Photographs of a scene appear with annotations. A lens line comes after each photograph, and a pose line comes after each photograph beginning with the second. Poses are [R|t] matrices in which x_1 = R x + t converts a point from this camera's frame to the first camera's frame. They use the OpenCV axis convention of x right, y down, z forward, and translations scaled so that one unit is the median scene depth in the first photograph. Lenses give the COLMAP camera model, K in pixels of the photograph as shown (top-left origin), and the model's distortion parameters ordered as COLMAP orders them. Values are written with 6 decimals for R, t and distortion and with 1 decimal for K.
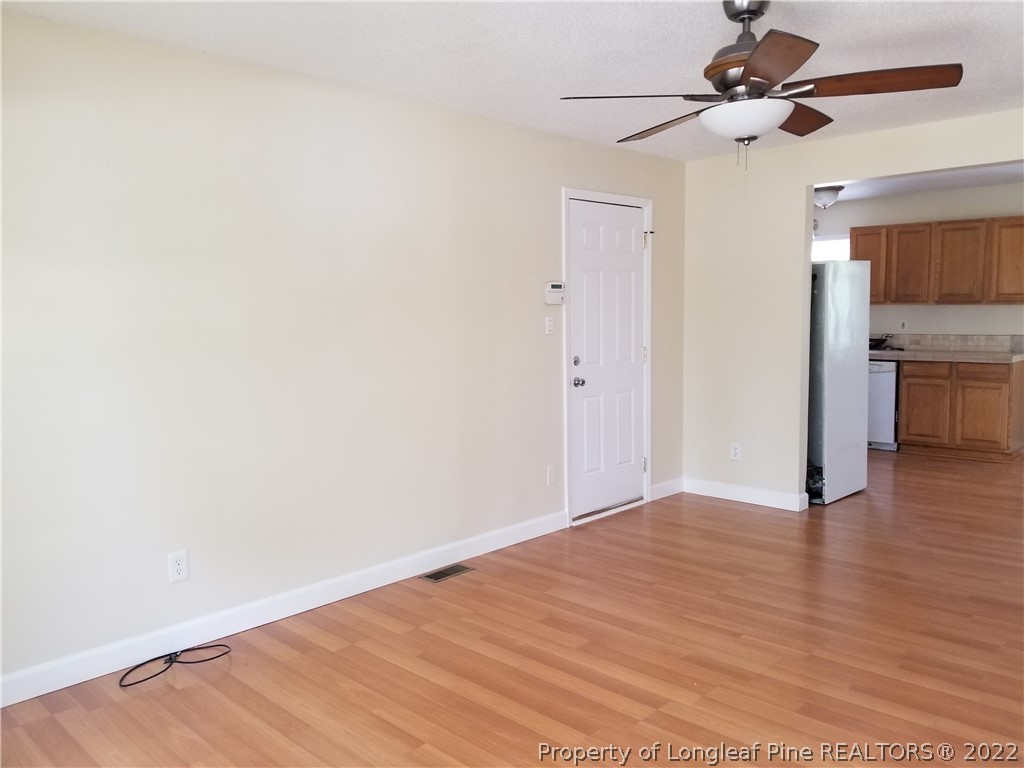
lens RADIAL K [[787.7, 0, 512.0], [0, 787.7, 384.0], [0, 0, 1]] dist [0.072547, -0.122644]
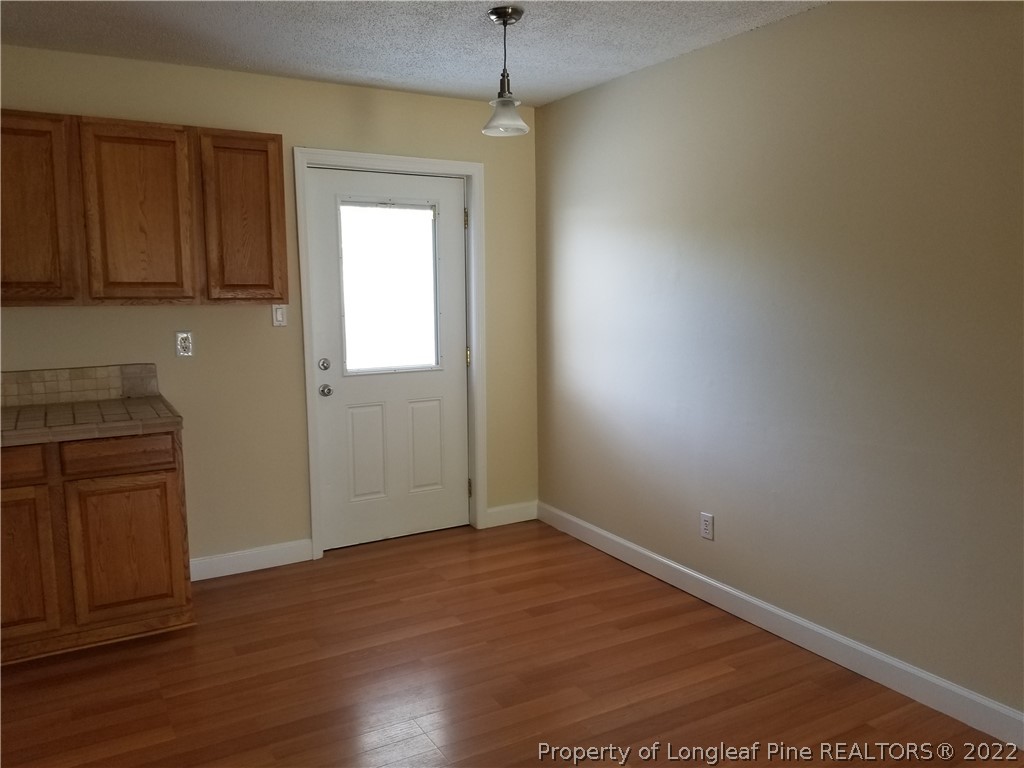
lens RADIAL K [[776.6, 0, 509.4], [0, 776.6, 386.6], [0, 0, 1]] dist [0.005477, -0.055222]
pose [[0.256406, -0.114985, 0.959706, 0.233546], [0.091383, 0.991335, 0.094360, -0.076927], [-0.962240, 0.063506, 0.264691, 0.679375]]
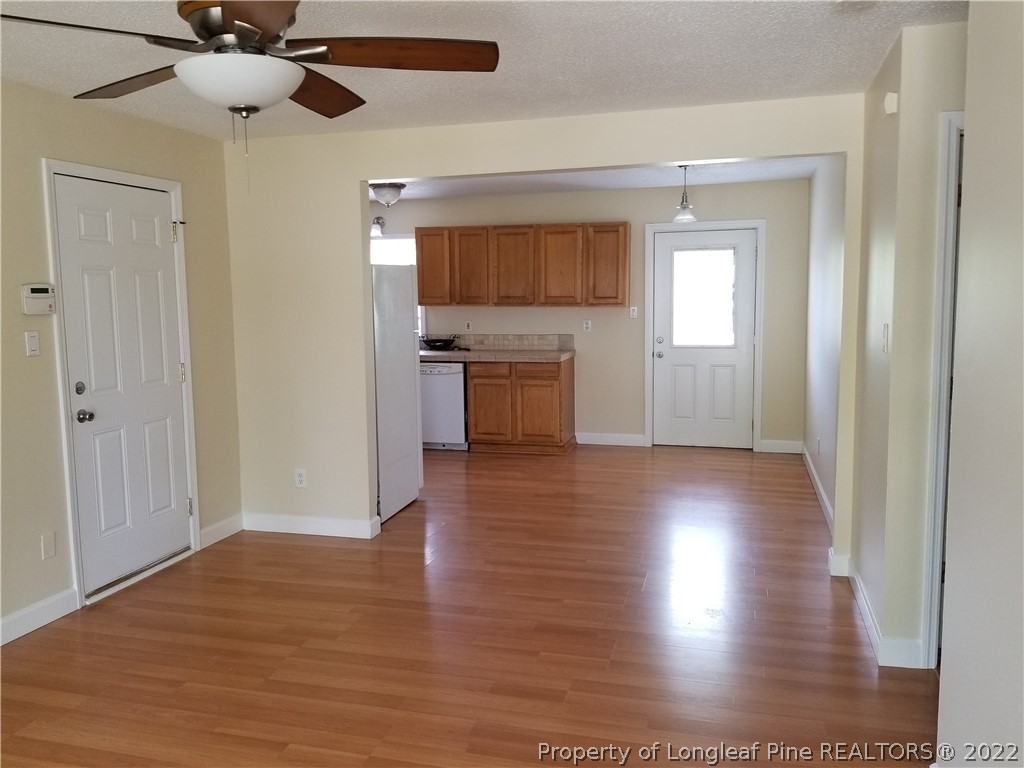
lens RADIAL K [[787.7, 0, 512.0], [0, 787.7, 384.0], [0, 0, 1]] dist [0.072547, -0.122644]
pose [[0.876622, -0.051759, 0.478387, 0.061554], [0.045250, 0.998660, 0.025131, -0.025931], [-0.479047, -0.000383, 0.877789, 0.098645]]
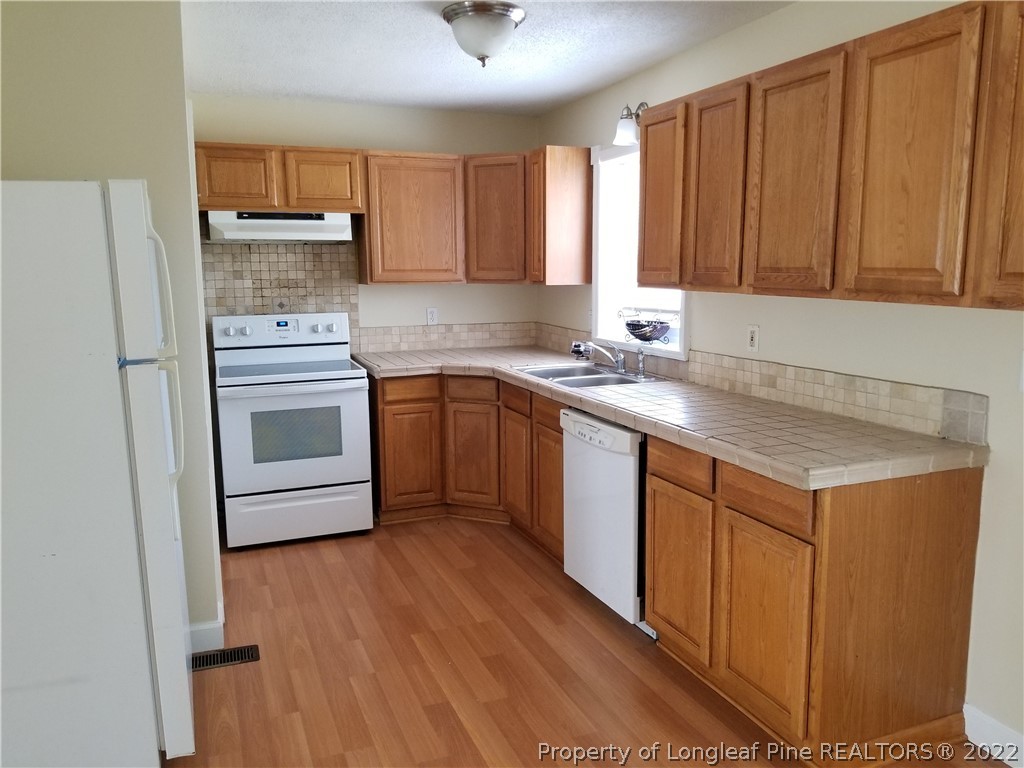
lens RADIAL K [[793.5, 0, 513.6], [0, 793.5, 388.7], [0, 0, 1]] dist [0.068152, -0.117106]
pose [[0.915066, 0.065814, -0.397899, 0.638599], [-0.041081, 0.996674, 0.070376, -0.083886], [0.401207, -0.048053, 0.914726, 0.654695]]
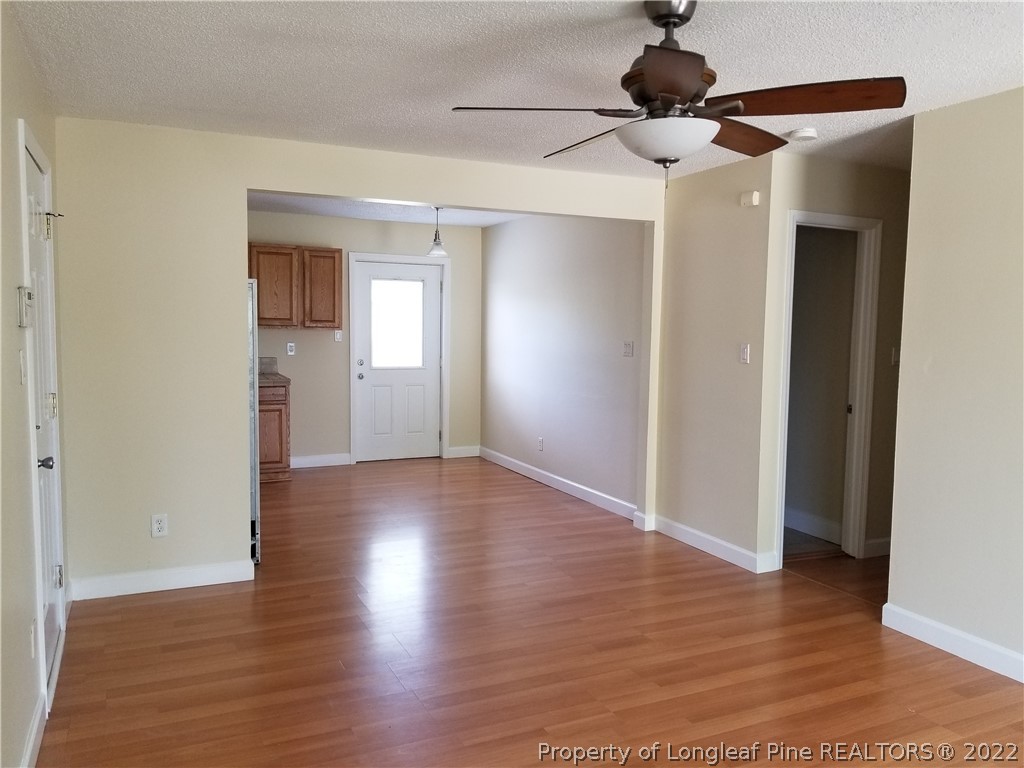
lens RADIAL K [[793.5, 0, 513.6], [0, 793.5, 388.7], [0, 0, 1]] dist [0.068152, -0.117106]
pose [[0.349050, -0.061530, 0.935082, -0.254150], [0.063758, 0.997089, 0.041810, -0.046097], [-0.934933, 0.045025, 0.351957, 0.347268]]
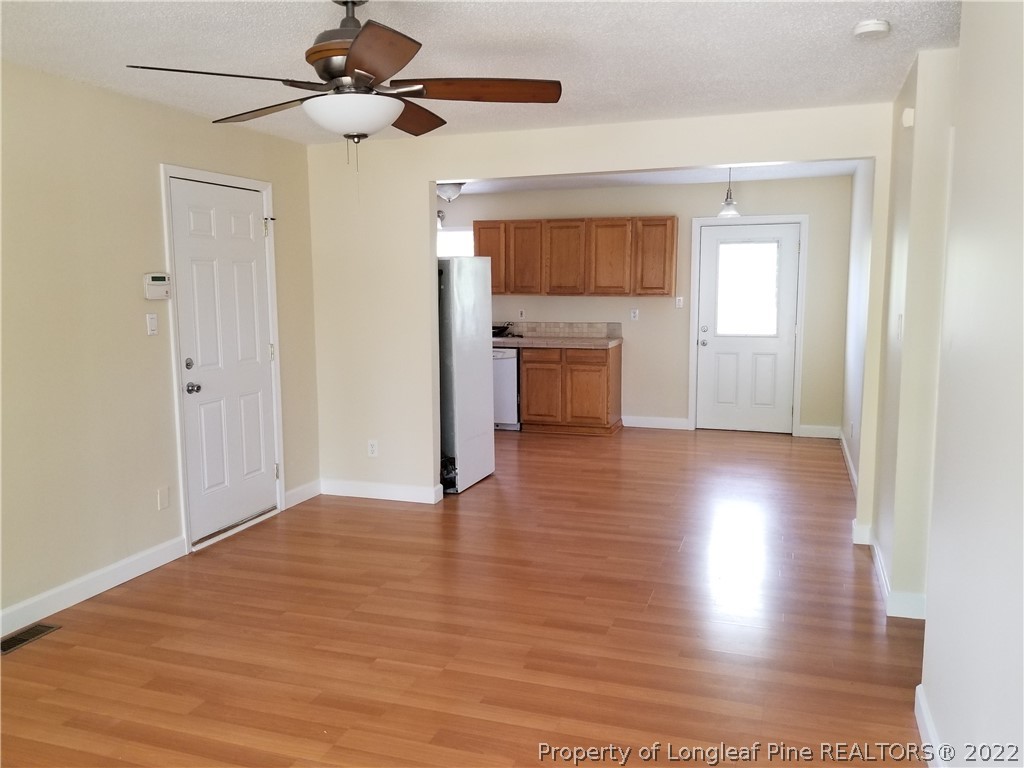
lens RADIAL K [[787.7, 0, 512.0], [0, 787.7, 384.0], [0, 0, 1]] dist [0.072547, -0.122644]
pose [[0.904492, -0.045034, 0.424106, 0.023695], [0.032543, 0.998798, 0.036654, -0.021158], [-0.425247, -0.019351, 0.904871, 0.037884]]
